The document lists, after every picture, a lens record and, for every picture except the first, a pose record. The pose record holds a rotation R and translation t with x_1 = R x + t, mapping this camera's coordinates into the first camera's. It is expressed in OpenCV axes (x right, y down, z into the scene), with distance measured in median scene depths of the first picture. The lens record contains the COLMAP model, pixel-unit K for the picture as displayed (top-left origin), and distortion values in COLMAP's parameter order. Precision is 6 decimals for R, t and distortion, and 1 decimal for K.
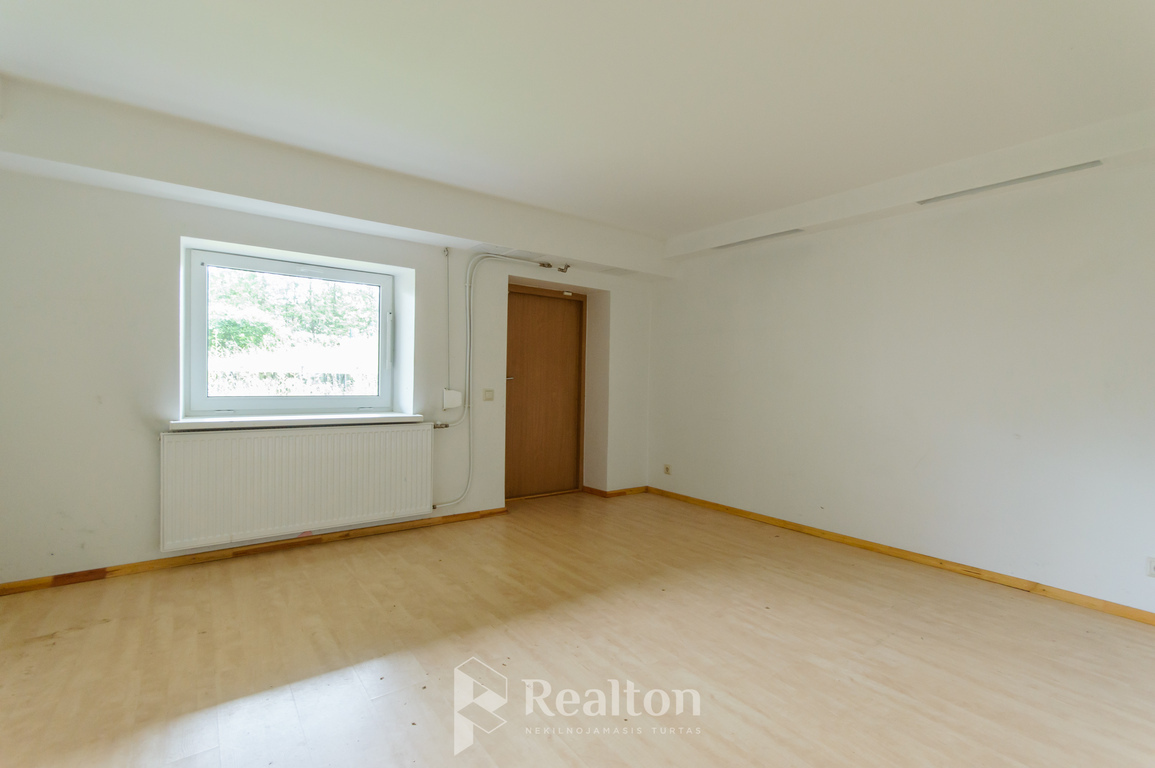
lens RADIAL K [[509.4, 0, 581.0], [0, 509.4, 386.8], [0, 0, 1]] dist [0.001206, 0.000670]
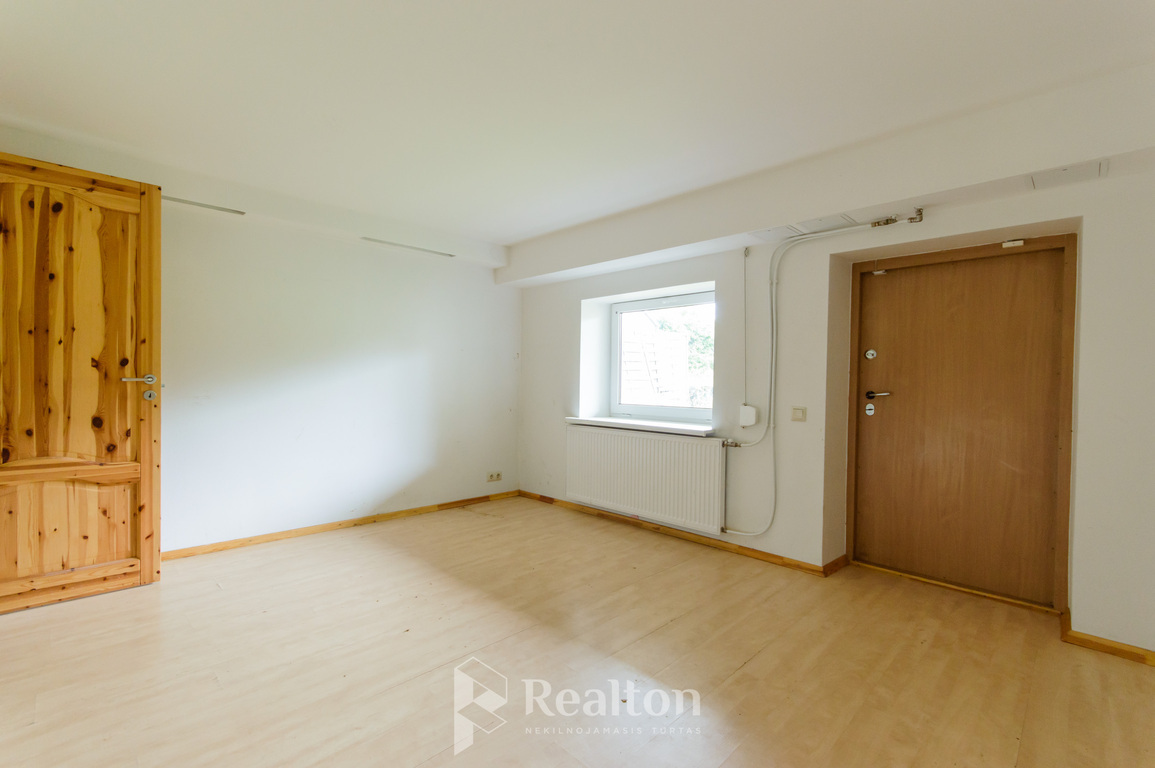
lens RADIAL K [[509.4, 0, 581.0], [0, 509.4, 386.8], [0, 0, 1]] dist [0.001206, 0.000670]
pose [[0.153086, -0.005999, -0.988195, 0.604308], [-0.028459, 0.999540, -0.010476, -0.009292], [0.987803, 0.029726, 0.152845, 0.602566]]
